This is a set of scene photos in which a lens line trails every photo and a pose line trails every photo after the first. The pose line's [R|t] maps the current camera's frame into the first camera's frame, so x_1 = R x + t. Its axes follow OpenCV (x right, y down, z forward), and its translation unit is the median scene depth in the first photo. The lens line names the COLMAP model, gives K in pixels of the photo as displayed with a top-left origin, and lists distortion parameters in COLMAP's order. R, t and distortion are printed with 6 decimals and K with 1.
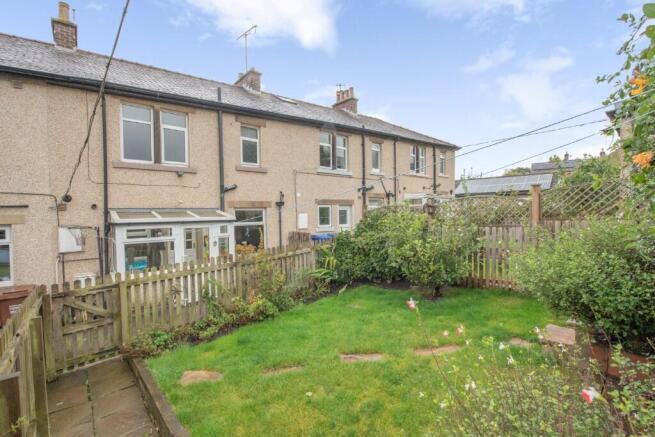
lens RADIAL K [[301.9, 0, 328.7], [0, 301.9, 220.5], [0, 0, 1]] dist [-0.000827, -0.000949]
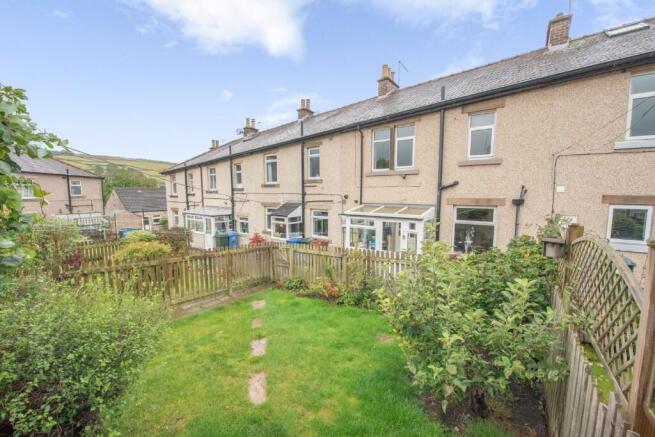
lens RADIAL K [[269.2, 0, 328.4], [0, 269.2, 220.7], [0, 0, 1]] dist [-0.013230, -0.000223]
pose [[0.190025, 0.102024, -0.976464, 0.489021], [-0.040652, 0.994551, 0.096003, -0.063220], [0.980937, 0.021452, 0.193137, 0.461822]]
